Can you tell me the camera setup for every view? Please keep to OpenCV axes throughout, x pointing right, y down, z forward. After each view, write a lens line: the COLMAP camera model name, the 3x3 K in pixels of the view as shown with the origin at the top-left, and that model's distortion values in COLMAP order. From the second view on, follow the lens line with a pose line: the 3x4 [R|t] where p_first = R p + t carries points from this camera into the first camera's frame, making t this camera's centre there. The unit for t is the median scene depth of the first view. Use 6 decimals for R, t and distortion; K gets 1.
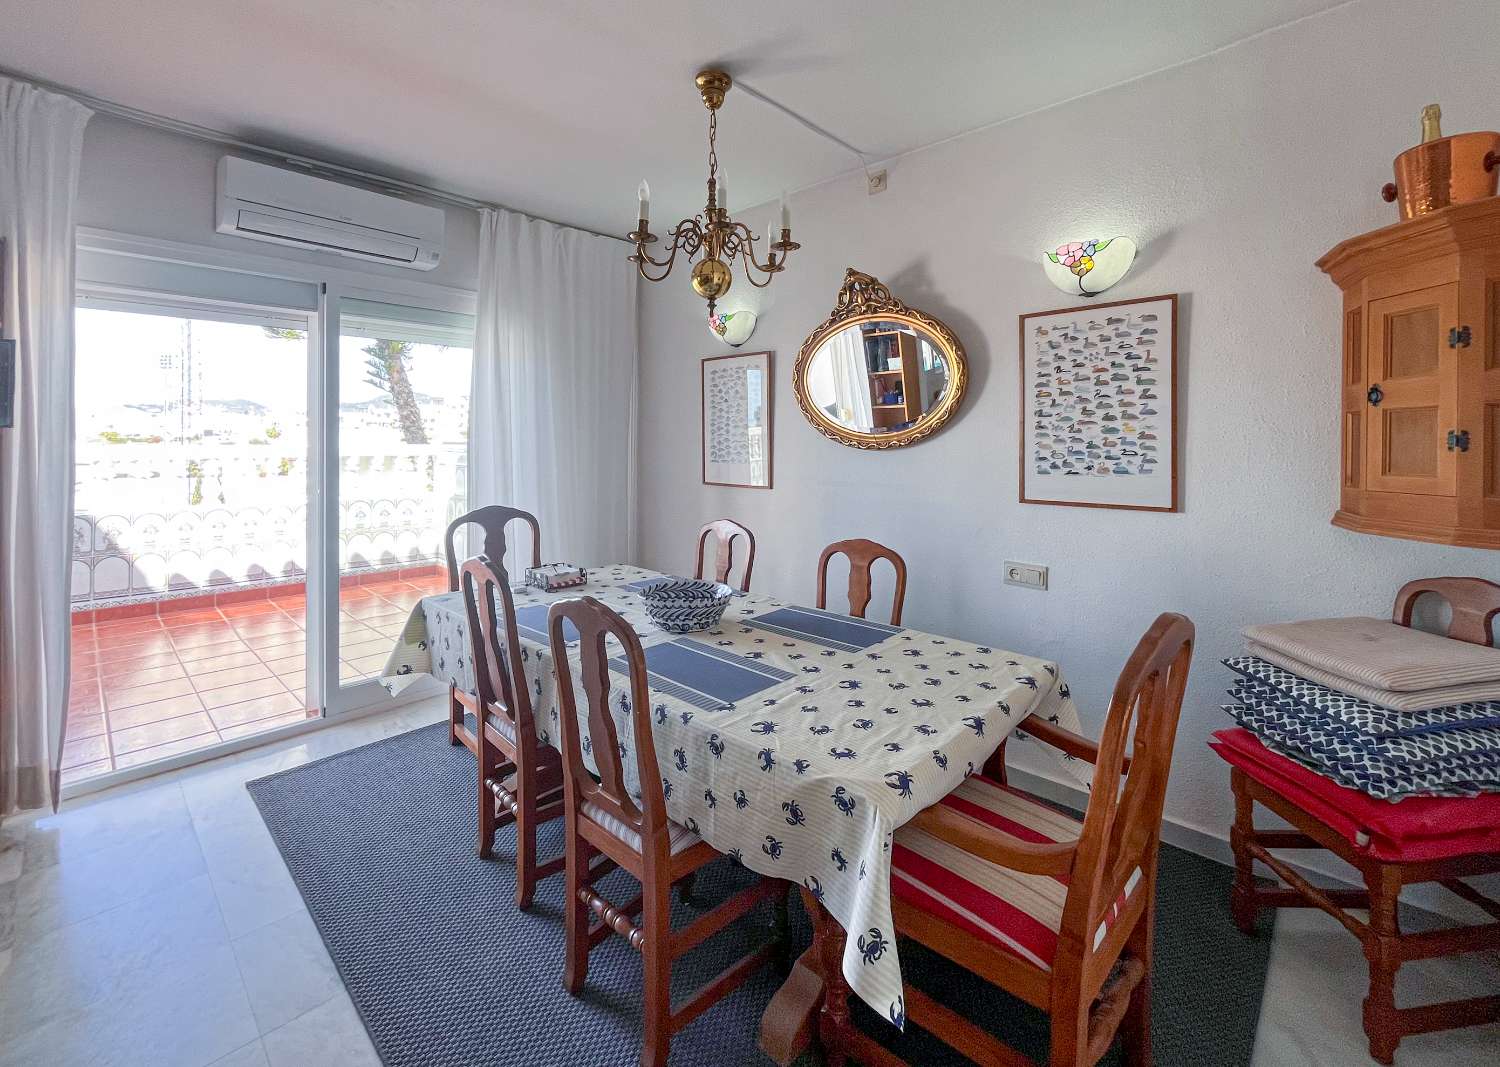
lens RADIAL K [[642.7, 0, 750.2], [0, 642.7, 440.8], [0, 0, 1]] dist [0.000642, -0.000025]
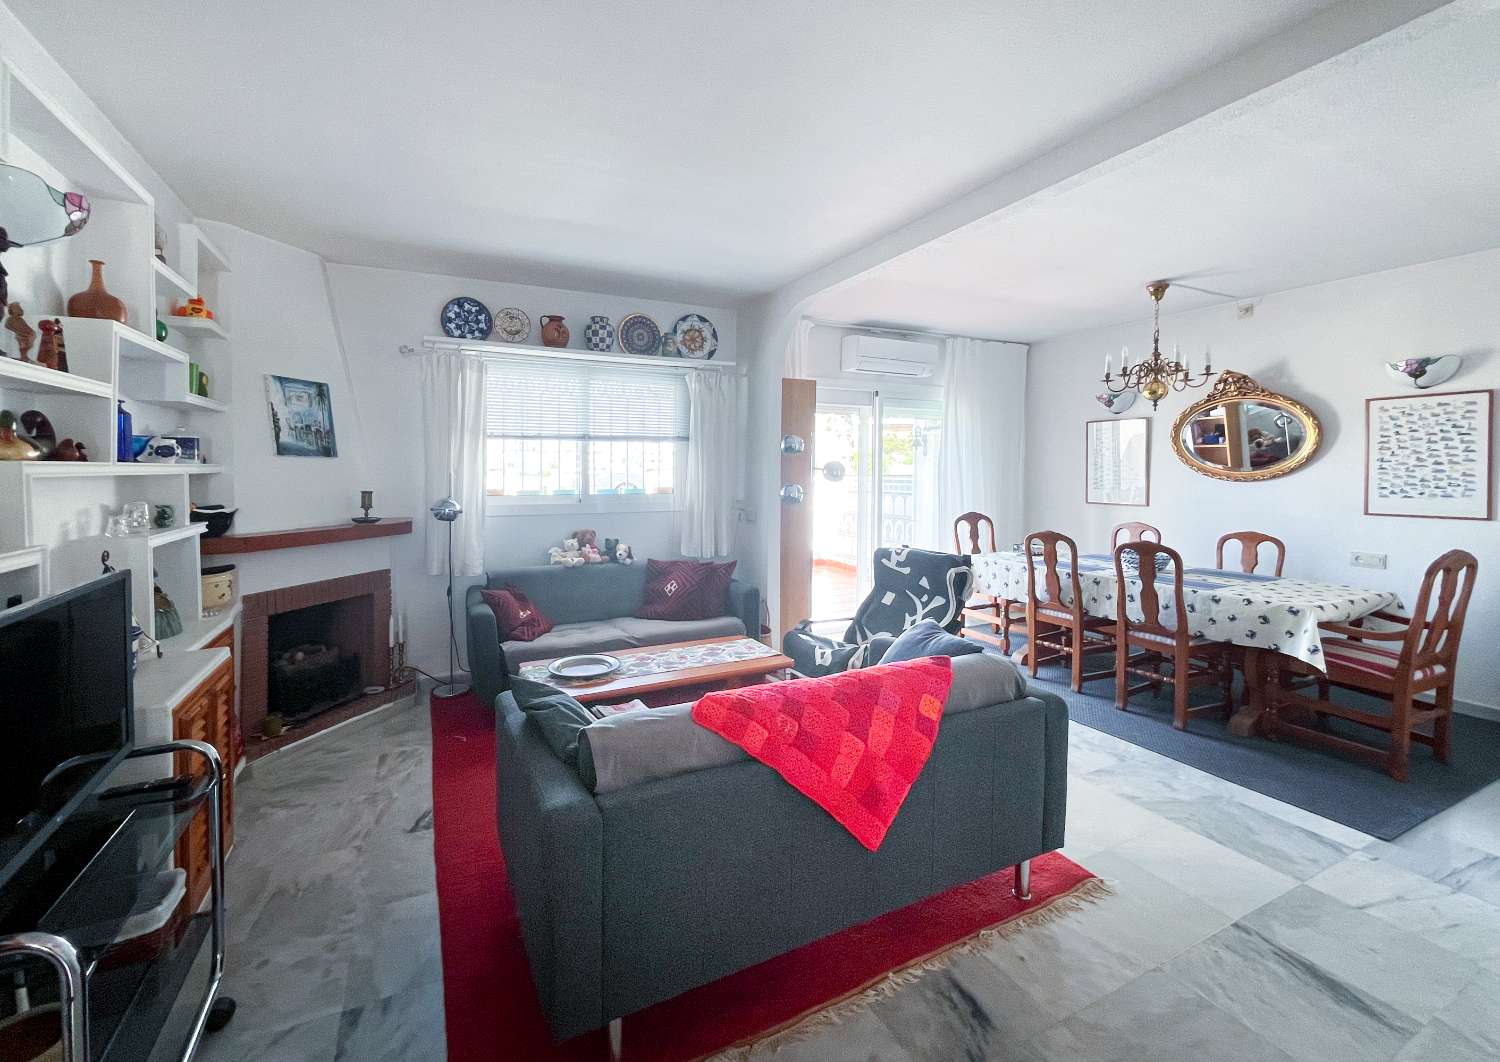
lens RADIAL K [[609.1, 0, 732.9], [0, 609.1, 477.5], [0, 0, 1]] dist [-0.000561, -0.000048]
pose [[0.930701, 0.004574, -0.365752, -0.538564], [-0.000188, 0.999928, 0.012026, -0.017503], [0.365780, -0.011124, 0.930635, -1.084492]]
